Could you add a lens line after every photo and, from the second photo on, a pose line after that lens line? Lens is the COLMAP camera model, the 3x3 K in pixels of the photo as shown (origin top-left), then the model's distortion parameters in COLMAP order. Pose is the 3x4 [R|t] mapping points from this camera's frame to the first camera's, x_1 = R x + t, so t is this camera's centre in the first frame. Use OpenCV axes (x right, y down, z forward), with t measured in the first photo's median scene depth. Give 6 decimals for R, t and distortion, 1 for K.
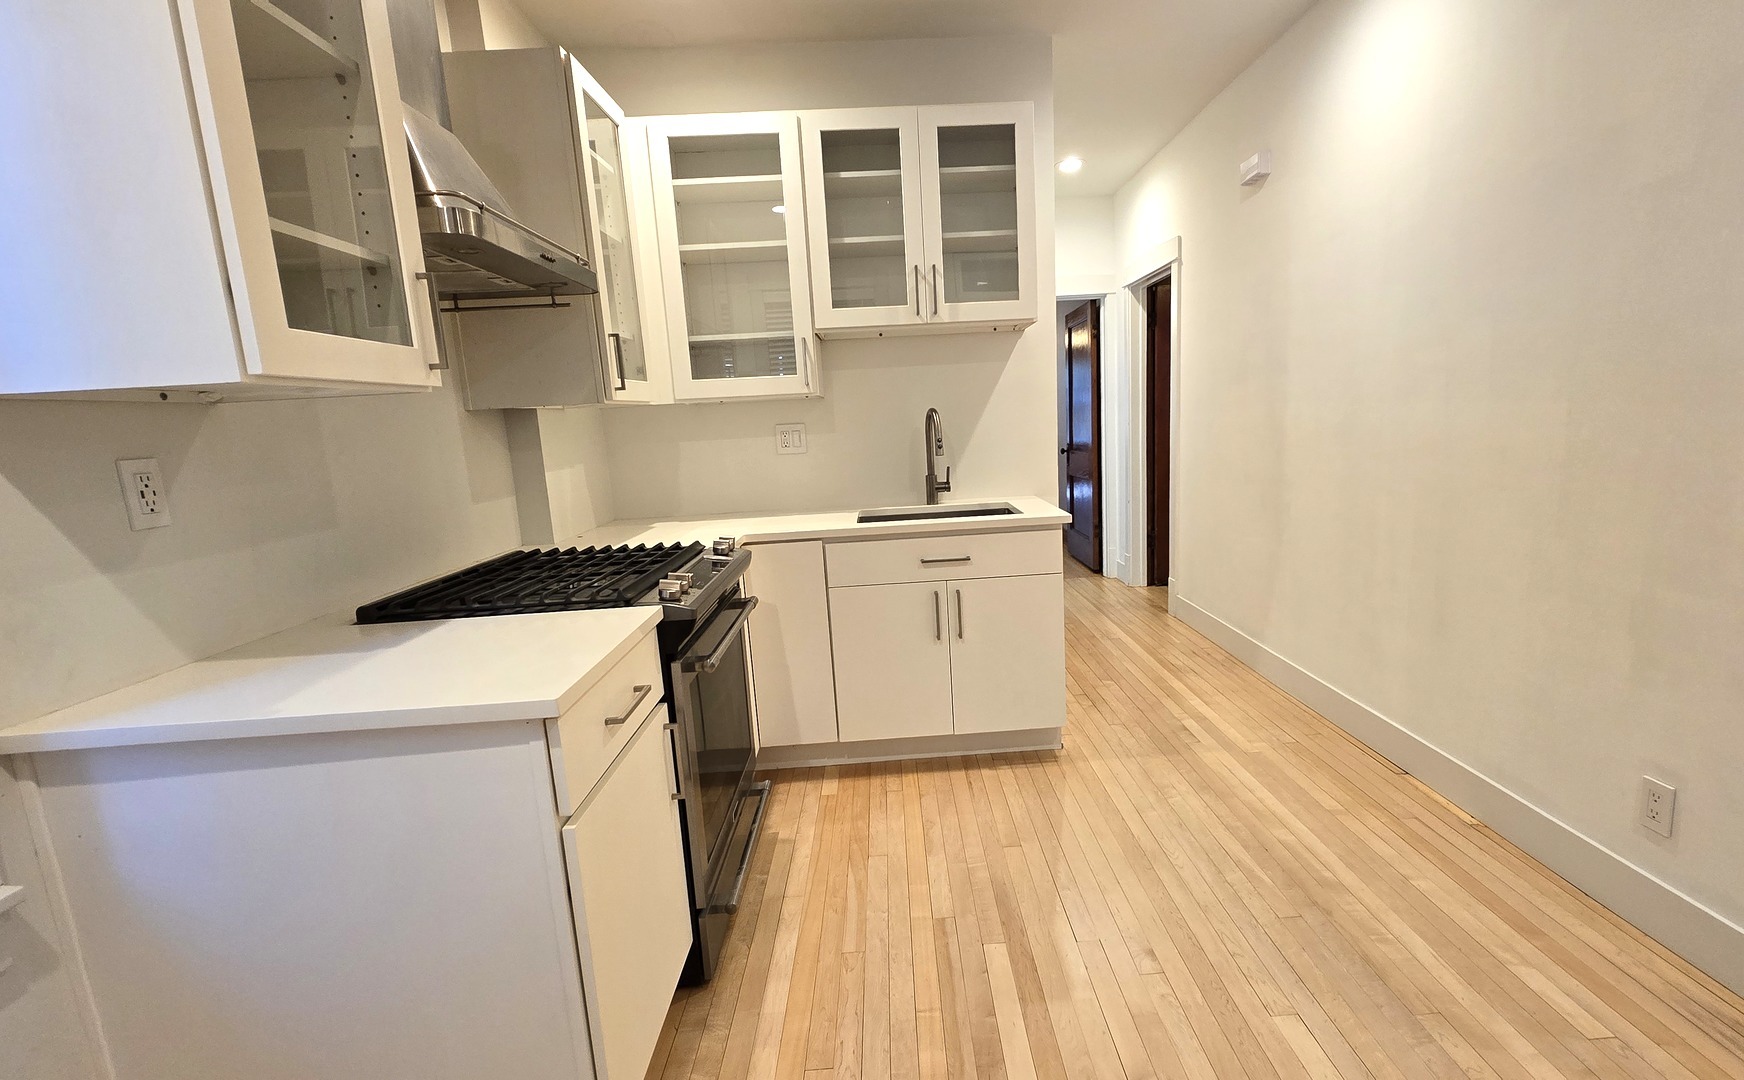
lens RADIAL K [[781.6, 0, 945.4], [0, 781.6, 540.2], [0, 0, 1]] dist [-0.001556, -0.000770]
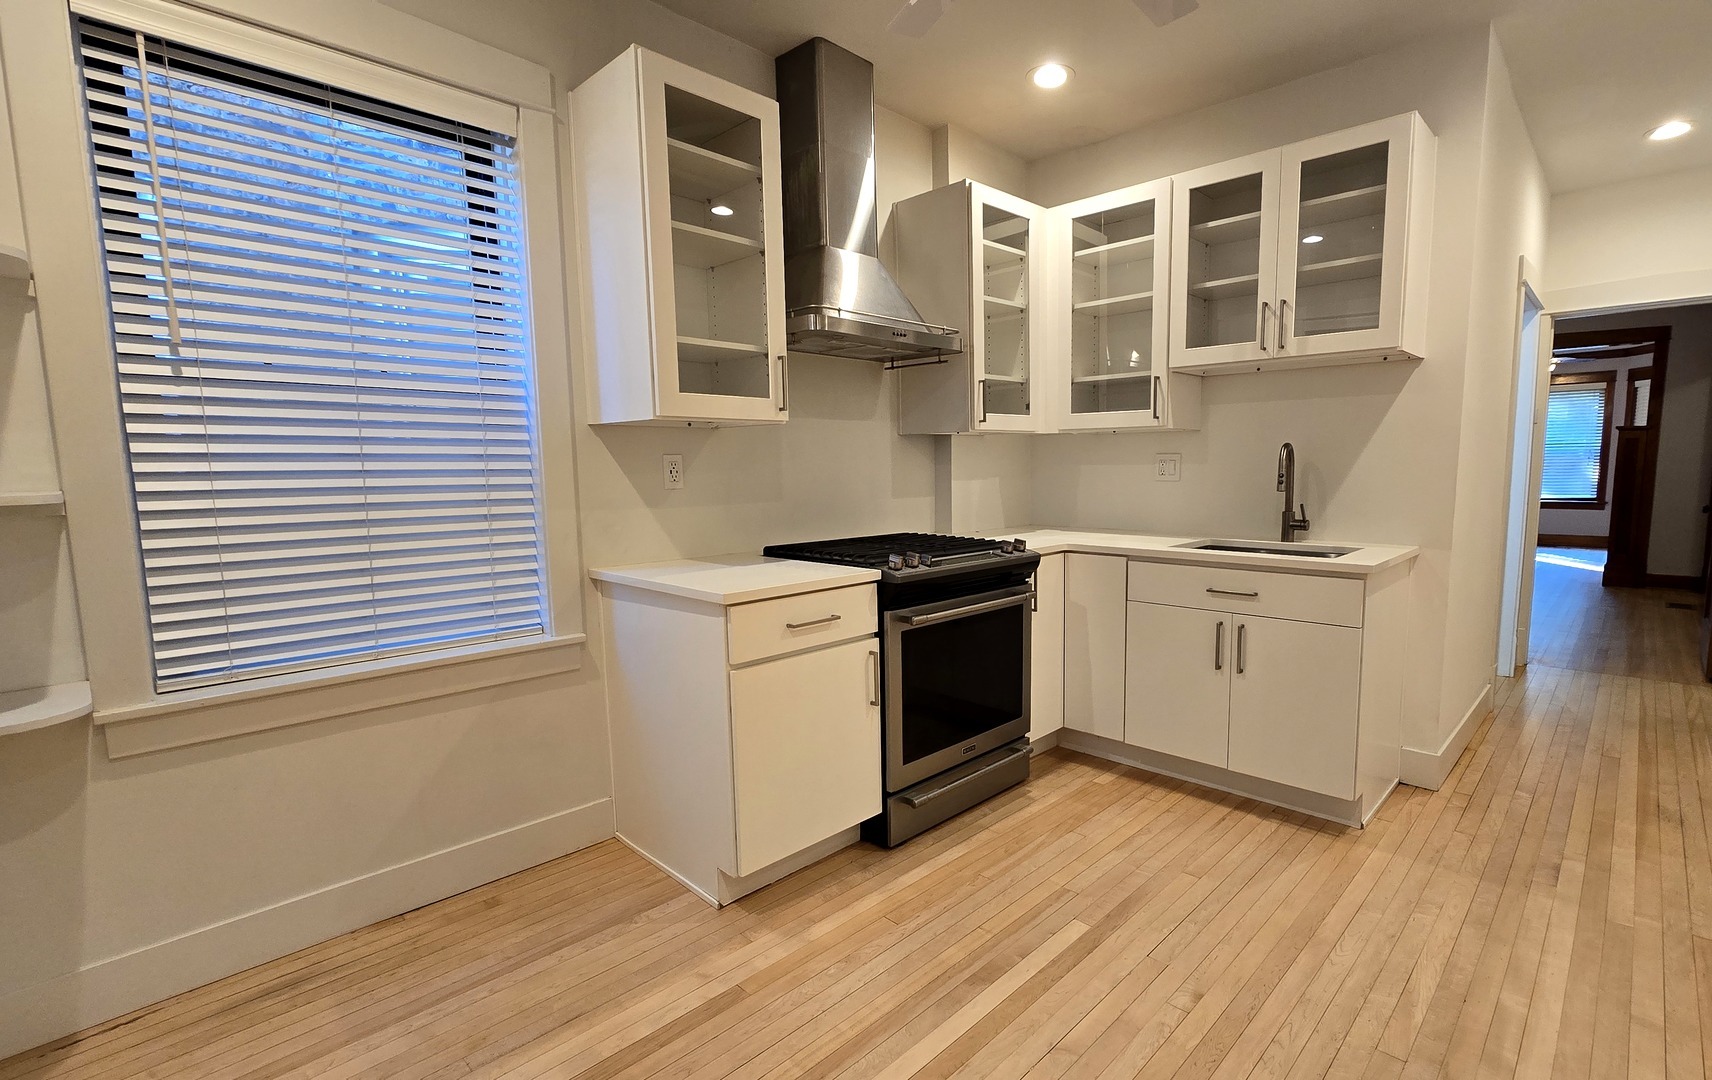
lens RADIAL K [[779.5, 0, 944.6], [0, 779.5, 534.2], [0, 0, 1]] dist [-0.001940, -0.000673]
pose [[0.714127, 0.109501, -0.691398, 0.415737], [-0.138632, 0.990250, 0.013643, -0.011272], [0.686151, 0.086107, 0.722345, 0.013605]]
